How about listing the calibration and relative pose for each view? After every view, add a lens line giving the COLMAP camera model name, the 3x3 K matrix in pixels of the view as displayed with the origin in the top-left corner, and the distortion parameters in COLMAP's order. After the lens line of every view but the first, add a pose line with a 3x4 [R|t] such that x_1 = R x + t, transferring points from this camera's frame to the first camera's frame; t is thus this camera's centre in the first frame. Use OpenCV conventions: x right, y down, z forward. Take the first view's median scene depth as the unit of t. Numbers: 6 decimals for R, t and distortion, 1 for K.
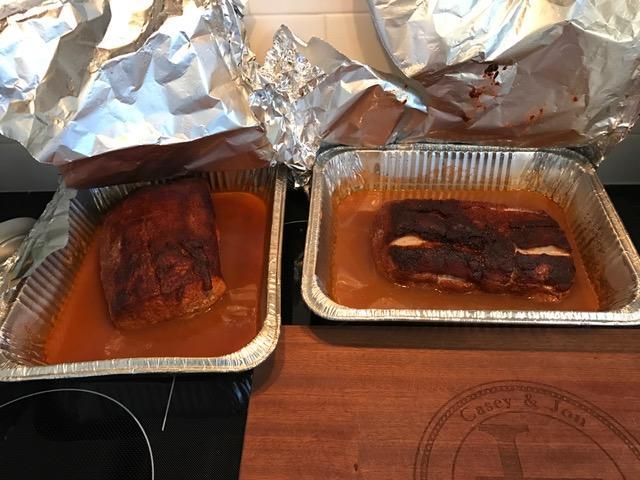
lens RADIAL K [[517.3, 0, 320.0], [0, 517.3, 240.0], [0, 0, 1]] dist [-0.005306, -0.004763]
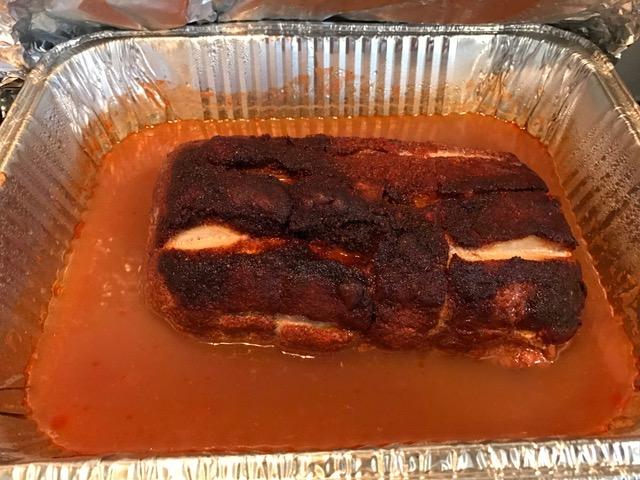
lens RADIAL K [[571.6, 0, 320.0], [0, 571.6, 240.0], [0, 0, 1]] dist [0.019439, -0.002433]
pose [[0.994288, -0.044466, 0.097027, 0.195845], [0.035240, 0.994871, 0.094813, -0.032889], [-0.100745, -0.090852, 0.990755, 0.471782]]
